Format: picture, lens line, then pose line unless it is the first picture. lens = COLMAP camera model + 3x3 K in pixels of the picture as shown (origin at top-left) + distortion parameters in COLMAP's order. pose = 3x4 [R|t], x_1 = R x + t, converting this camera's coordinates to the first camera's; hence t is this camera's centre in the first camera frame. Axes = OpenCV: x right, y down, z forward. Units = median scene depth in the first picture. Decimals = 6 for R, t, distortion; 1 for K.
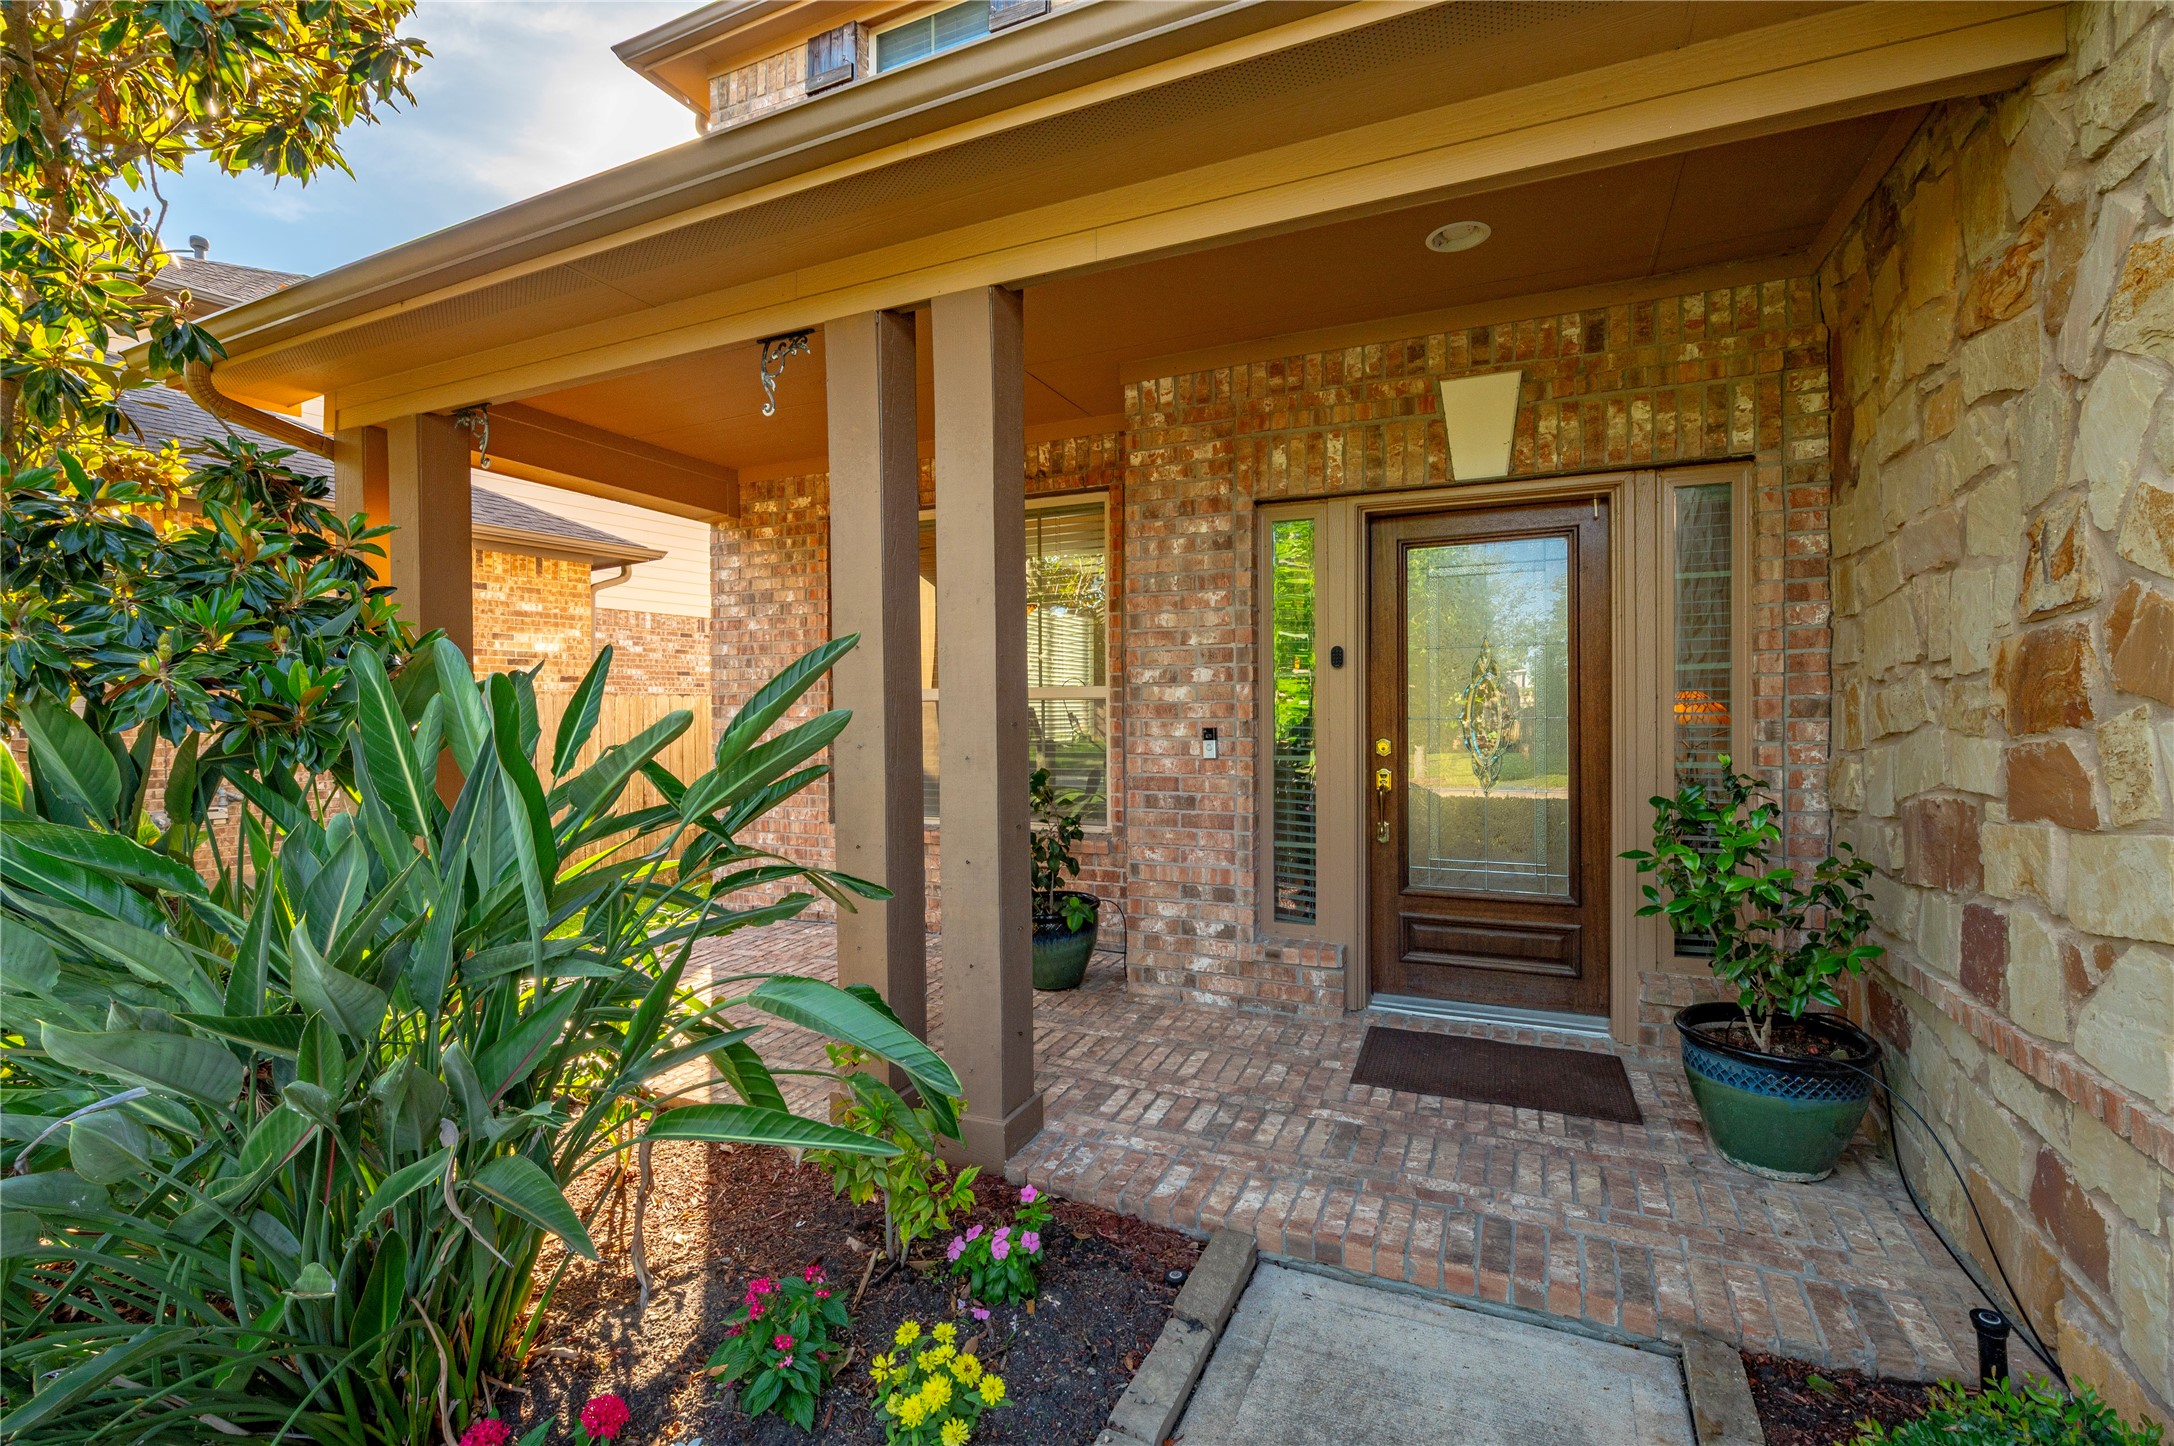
lens RADIAL K [[938.6, 0, 1097.4], [0, 938.6, 718.9], [0, 0, 1]] dist [-0.003342, -0.000217]
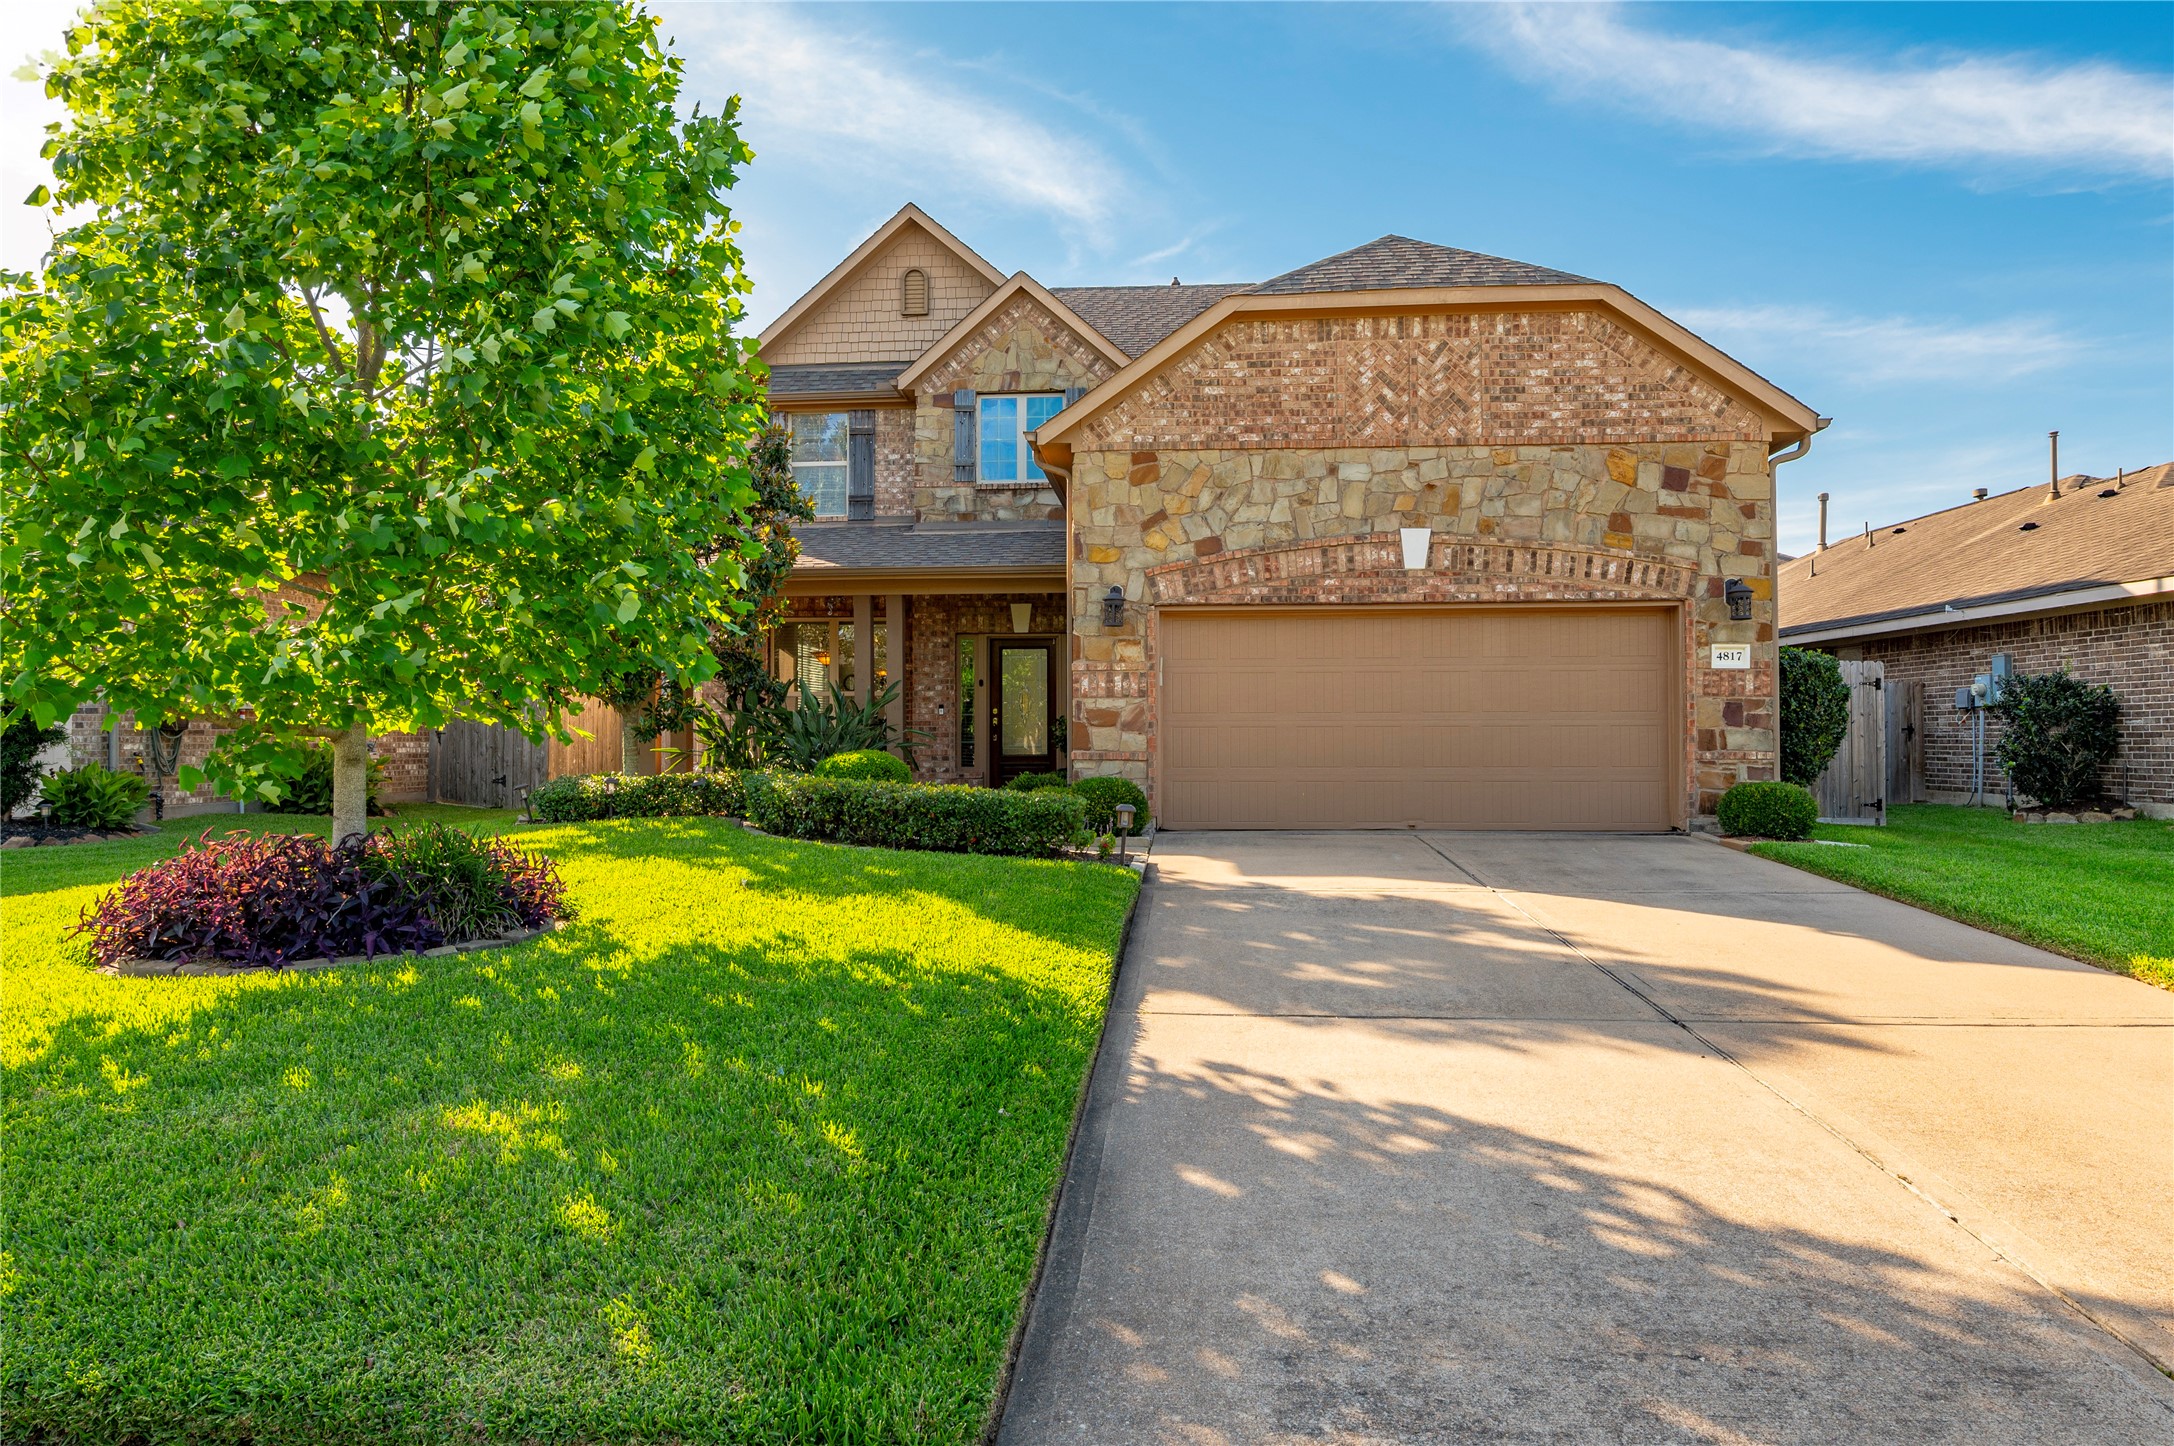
lens RADIAL K [[1282.3, 0, 1088.3], [0, 1282.3, 715.6], [0, 0, 1]] dist [-0.005947, -0.000457]
pose [[0.943065, 0.008354, 0.332503, -0.880556], [-0.000357, 0.999709, -0.024104, 0.156261], [-0.332608, 0.022613, 0.942794, -3.348028]]
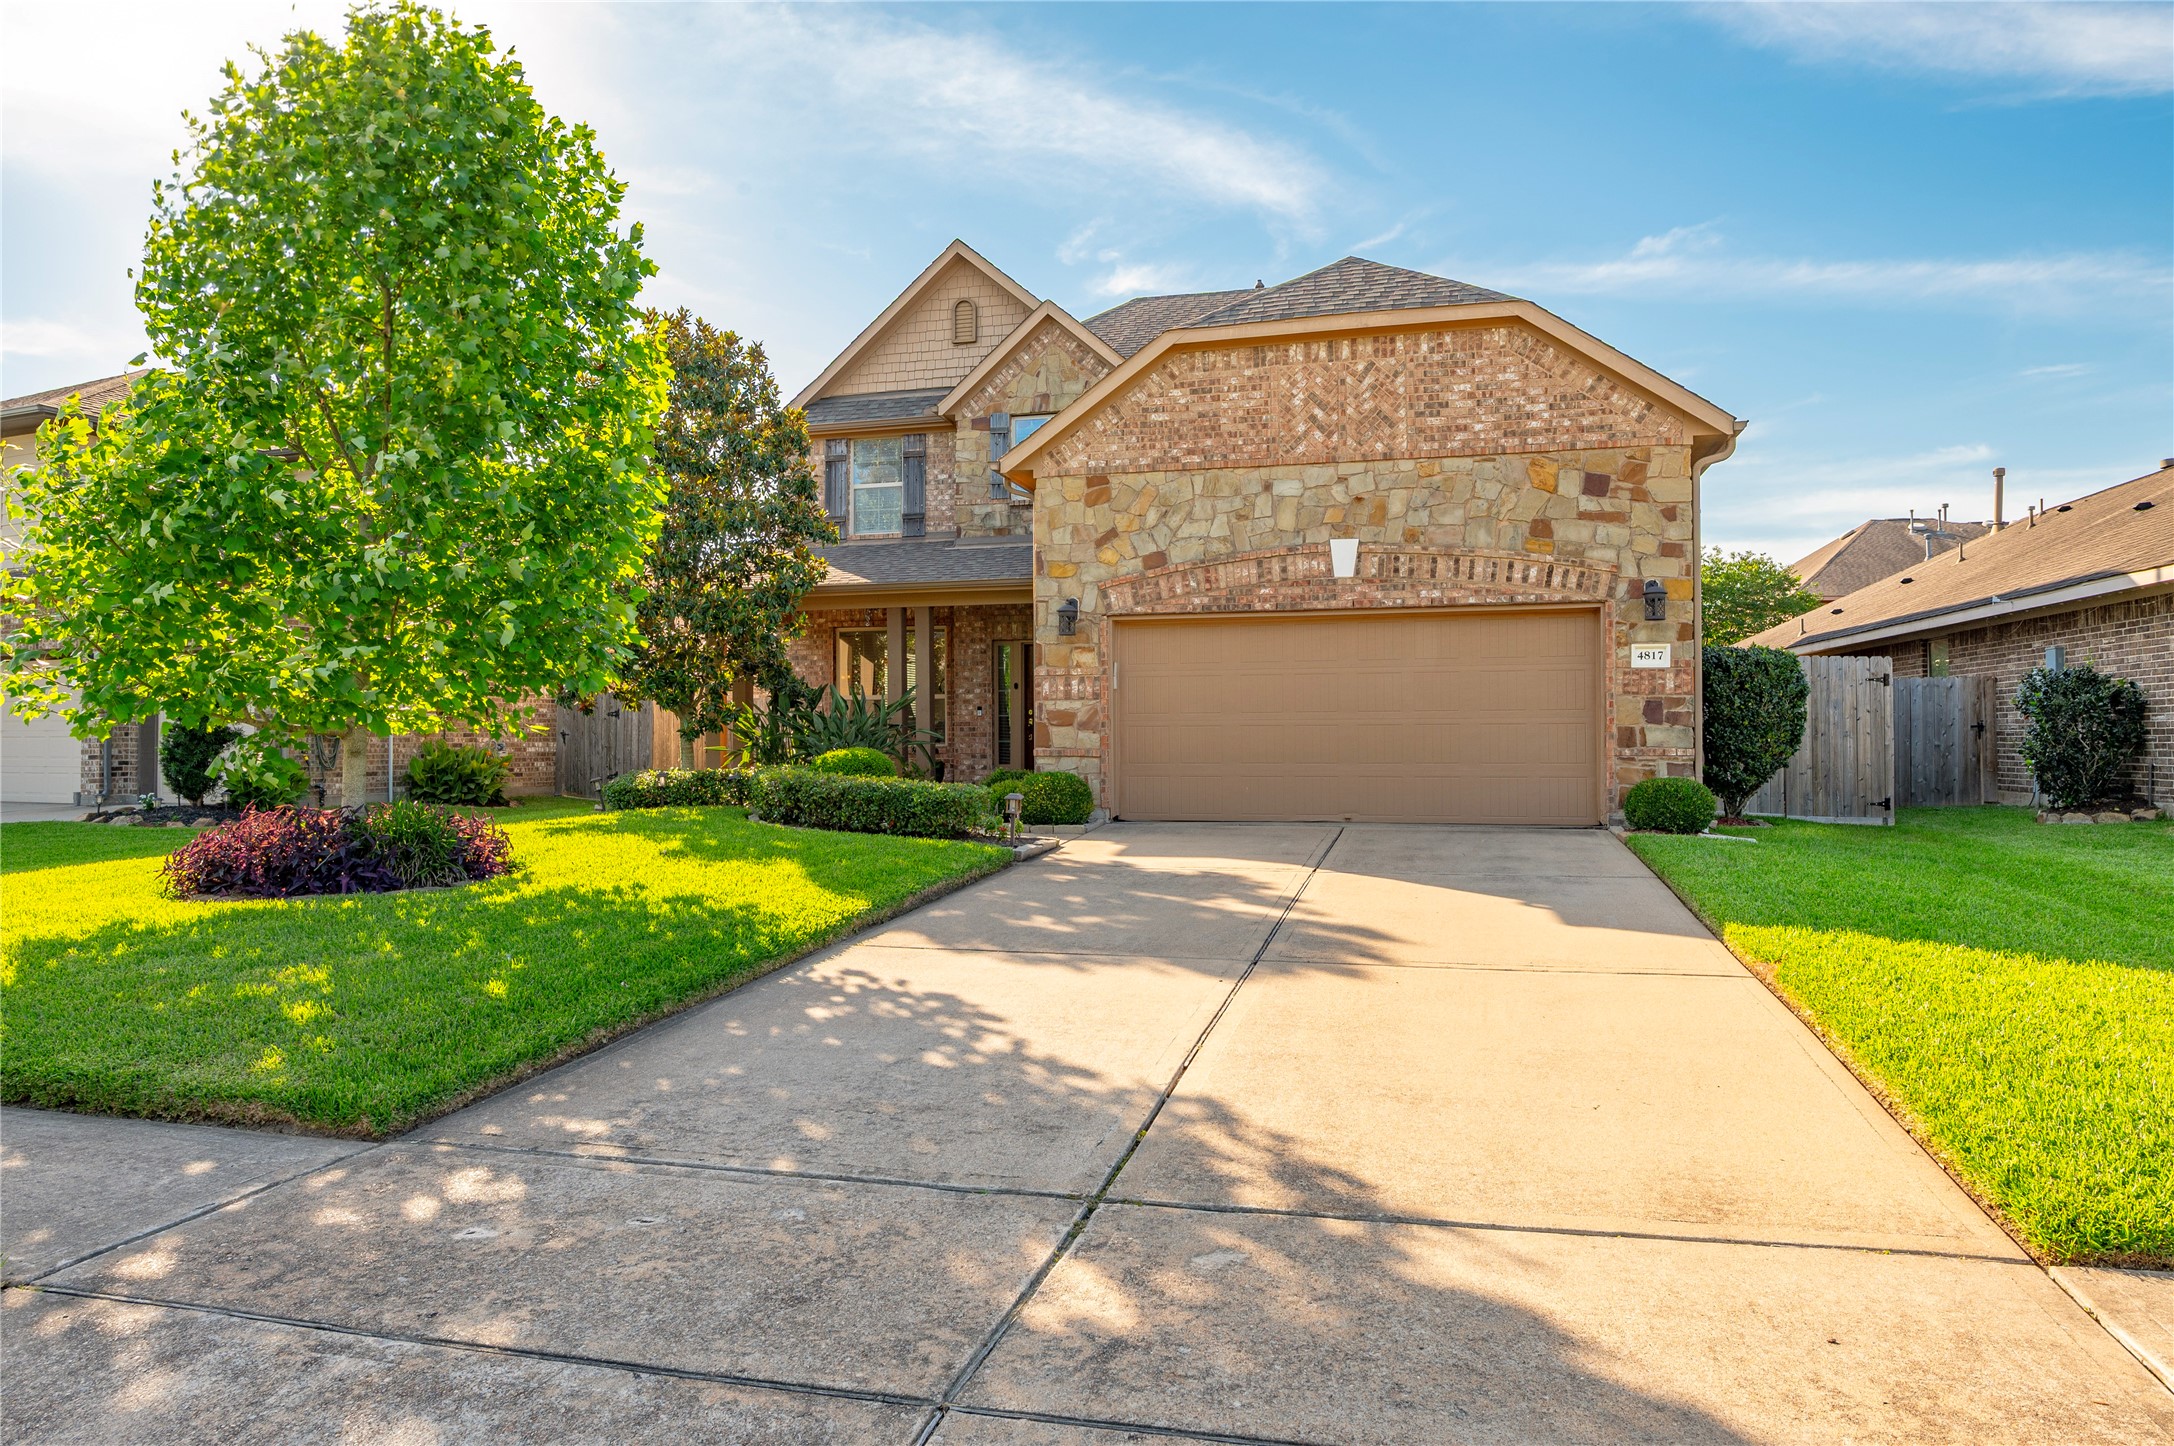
lens RADIAL K [[1356.1, 0, 1087.0], [0, 1356.1, 723.0], [0, 0, 1]] dist [-0.003884, -0.001036]
pose [[0.986693, 0.003037, 0.162564, -0.304574], [0.000080, 0.999816, -0.019165, 0.169532], [-0.162592, 0.018923, 0.986512, -4.055318]]
